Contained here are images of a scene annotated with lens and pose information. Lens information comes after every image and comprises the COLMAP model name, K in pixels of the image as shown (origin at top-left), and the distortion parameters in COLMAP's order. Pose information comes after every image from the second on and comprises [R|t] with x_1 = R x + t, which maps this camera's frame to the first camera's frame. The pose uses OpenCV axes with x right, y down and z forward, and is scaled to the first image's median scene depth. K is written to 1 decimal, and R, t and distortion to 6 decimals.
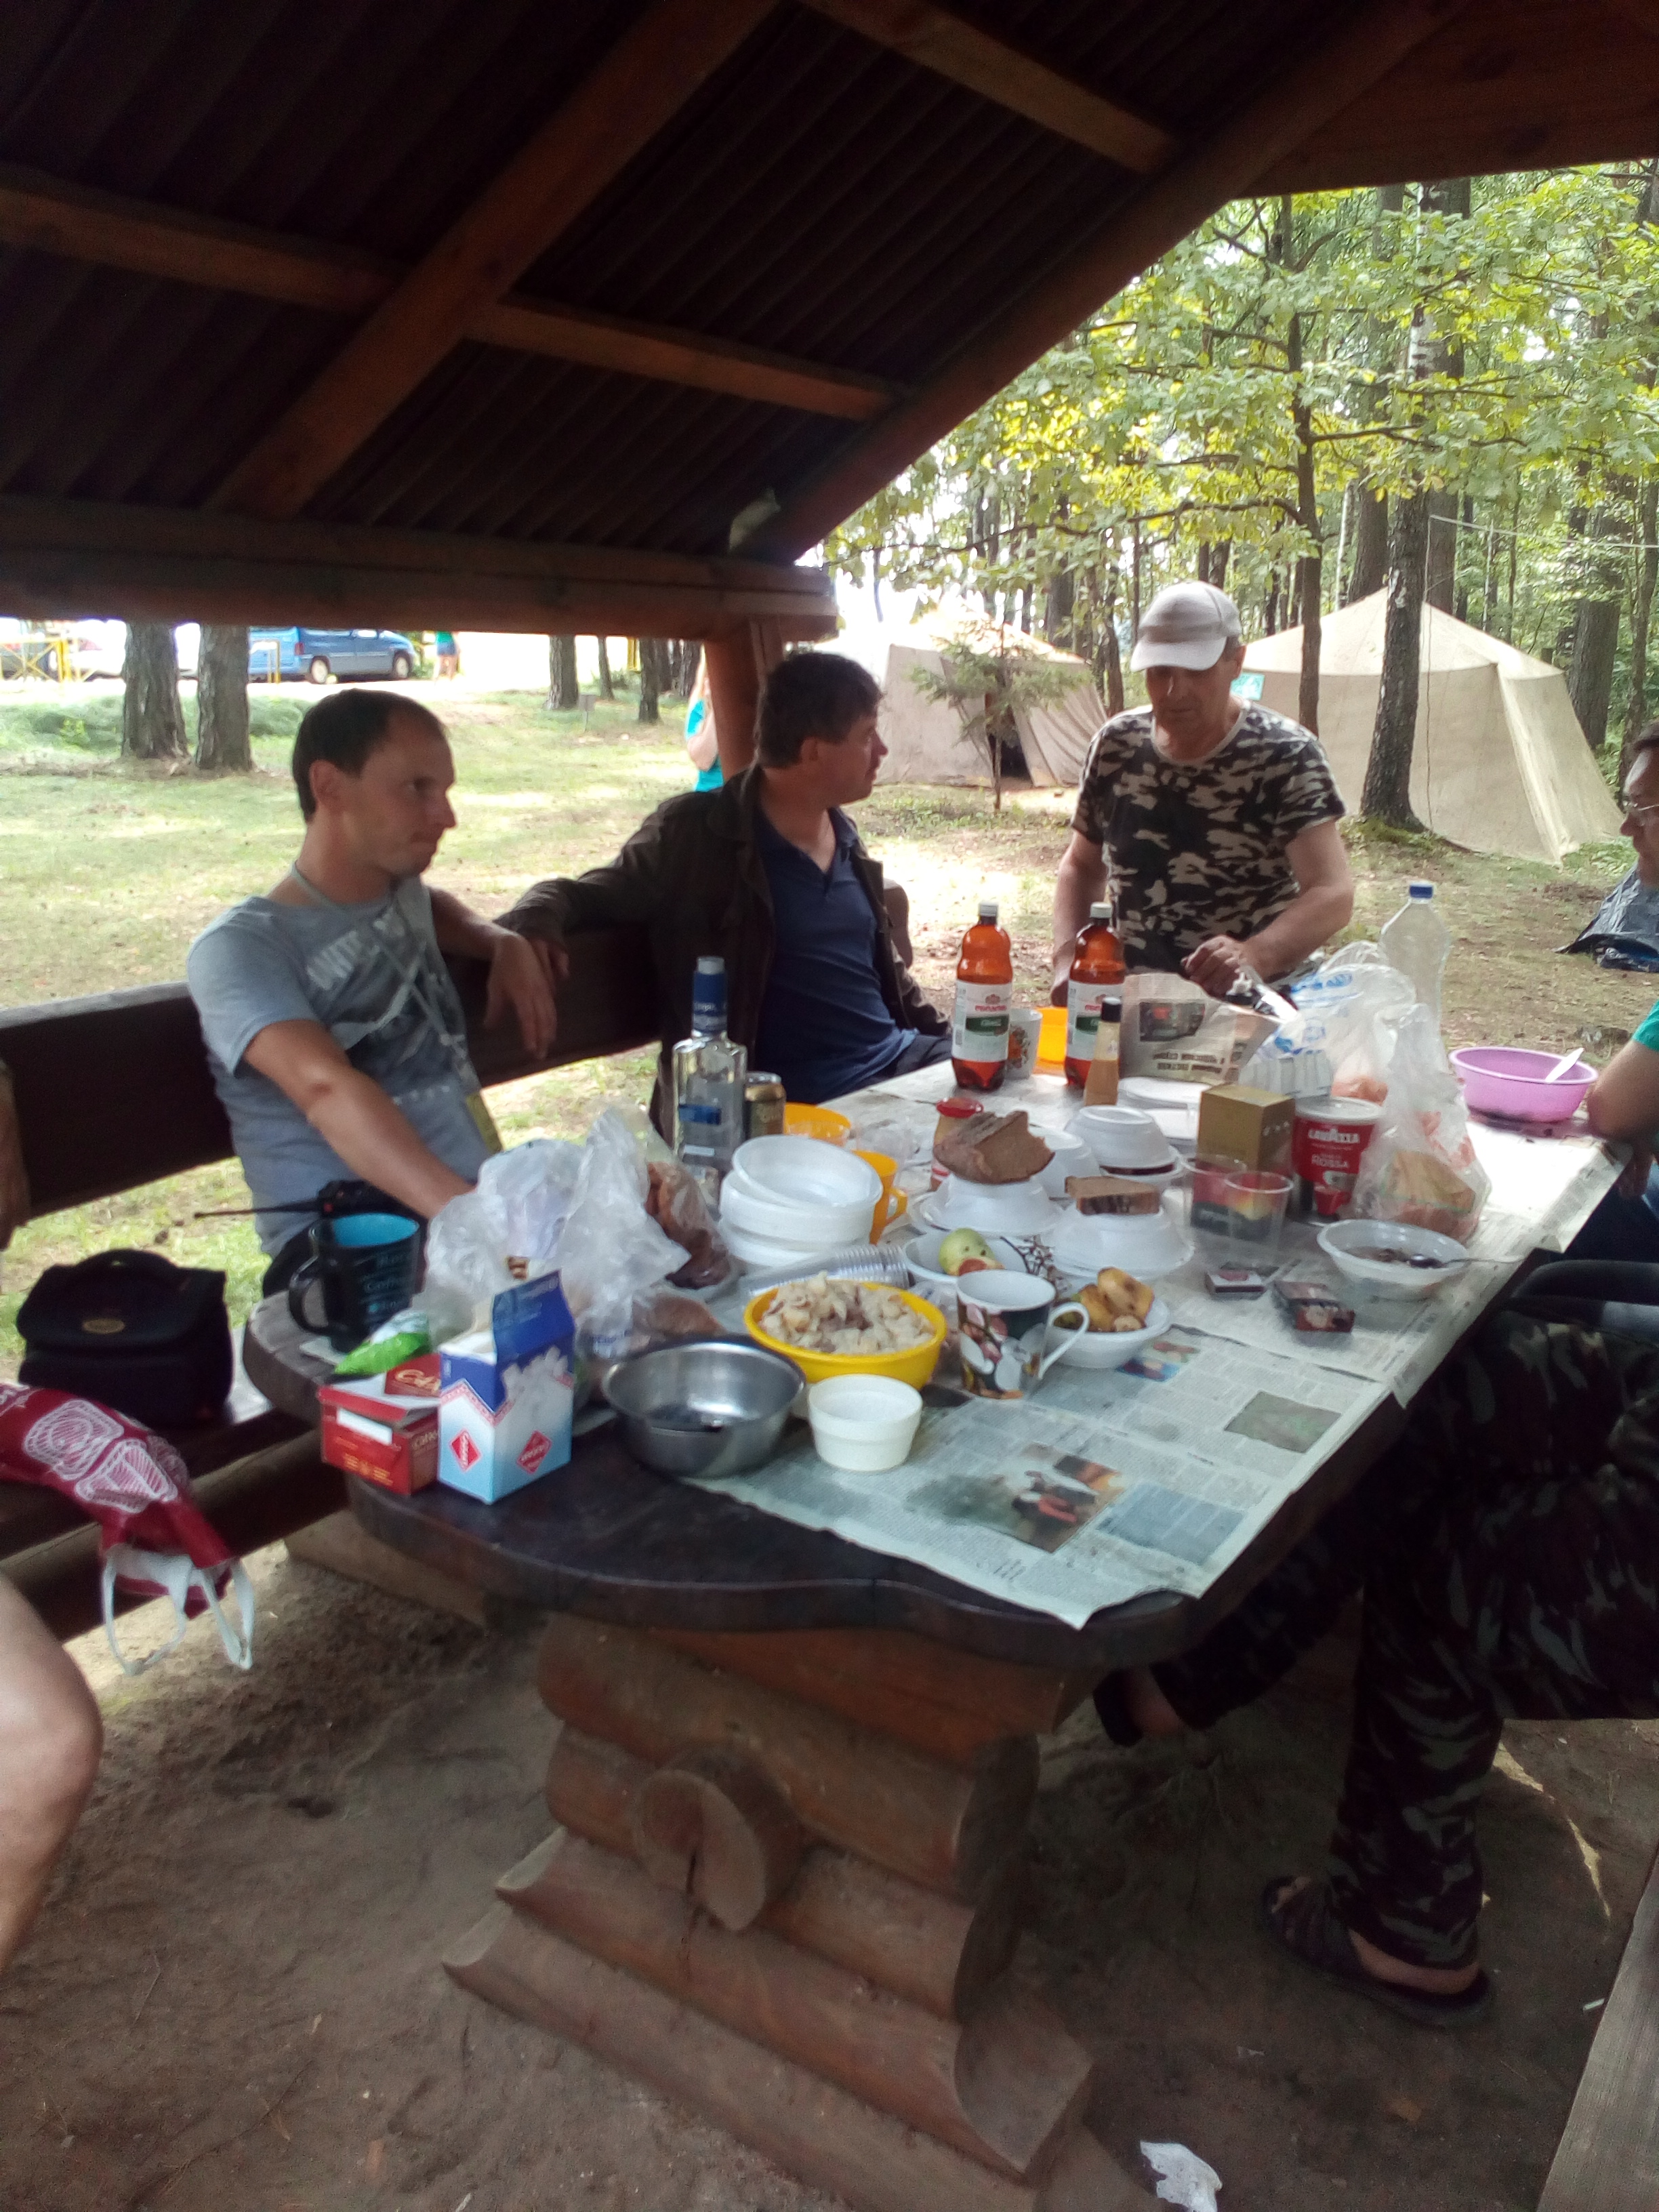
lens RADIAL K [[1772.4, 0, 829.5], [0, 1772.4, 1106.0], [0, 0, 1]] dist [0.068430, -0.113490]
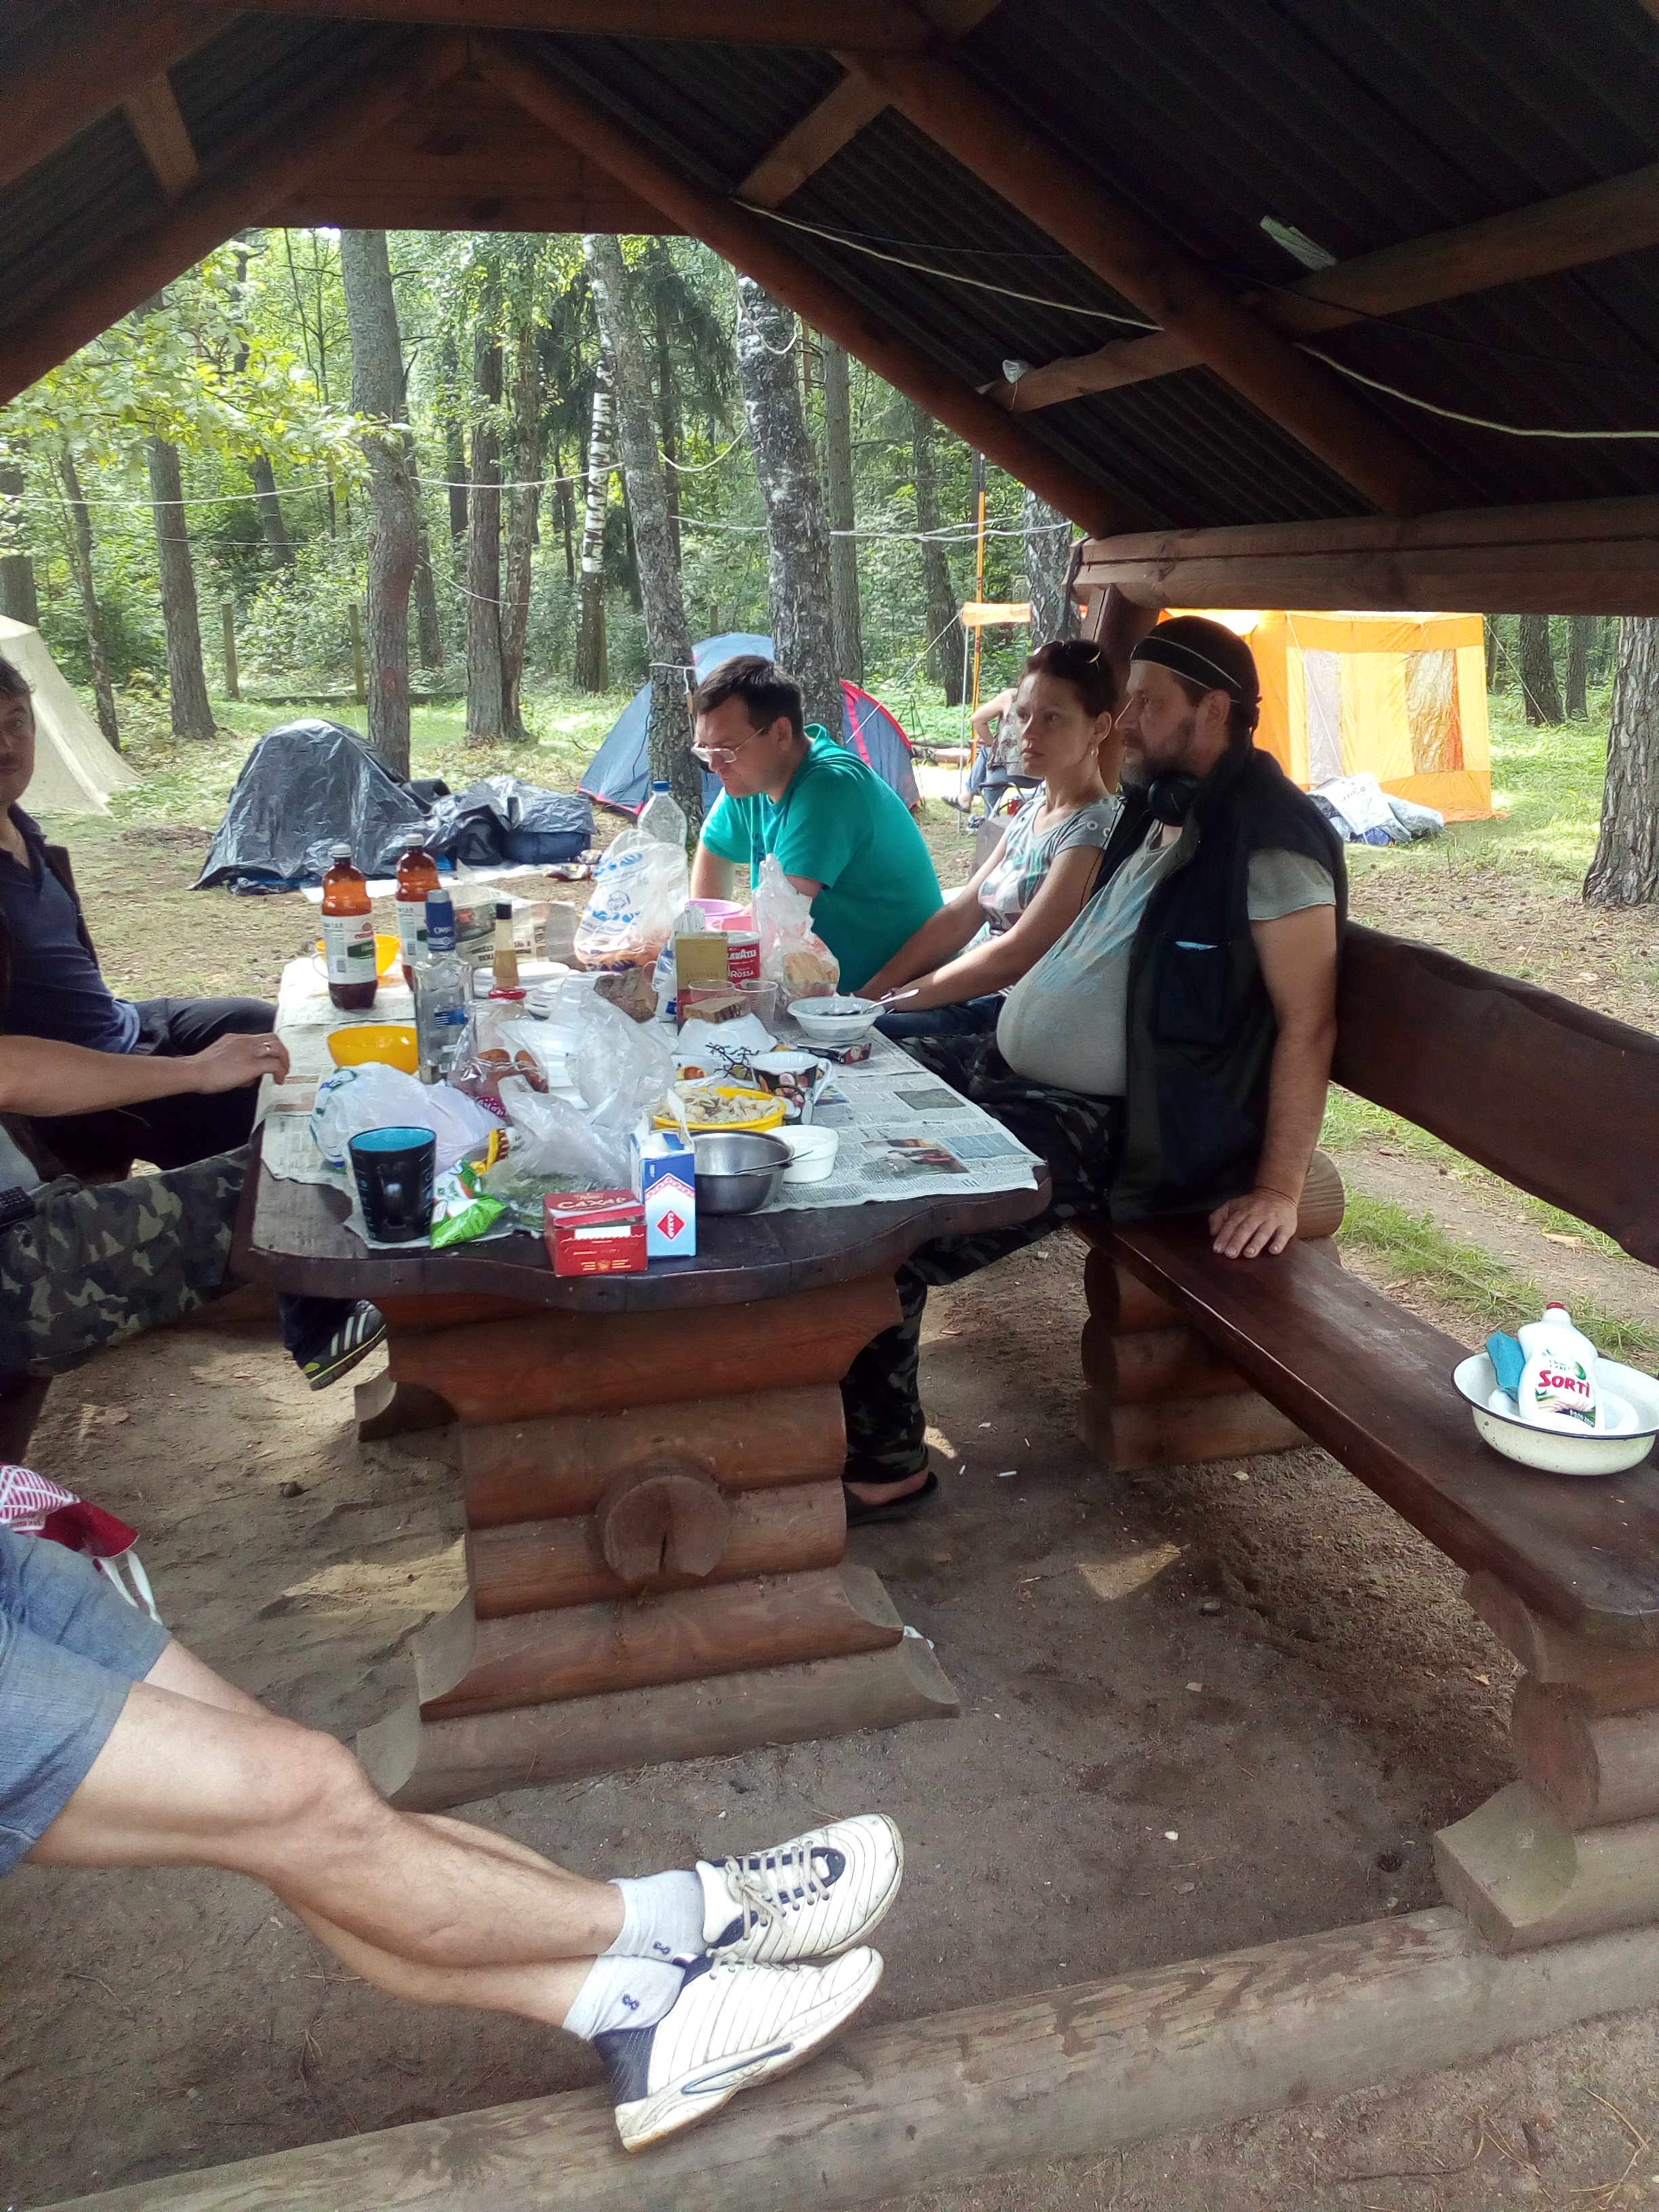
lens RADIAL K [[1746.4, 0, 829.5], [0, 1746.4, 1106.0], [0, 0, 1]] dist [-0.004337, 0.001442]
pose [[0.693058, -0.255950, 0.673914, -0.837349], [0.235213, 0.963973, 0.124219, -0.030323], [-0.681429, 0.072422, 0.728292, -0.070450]]
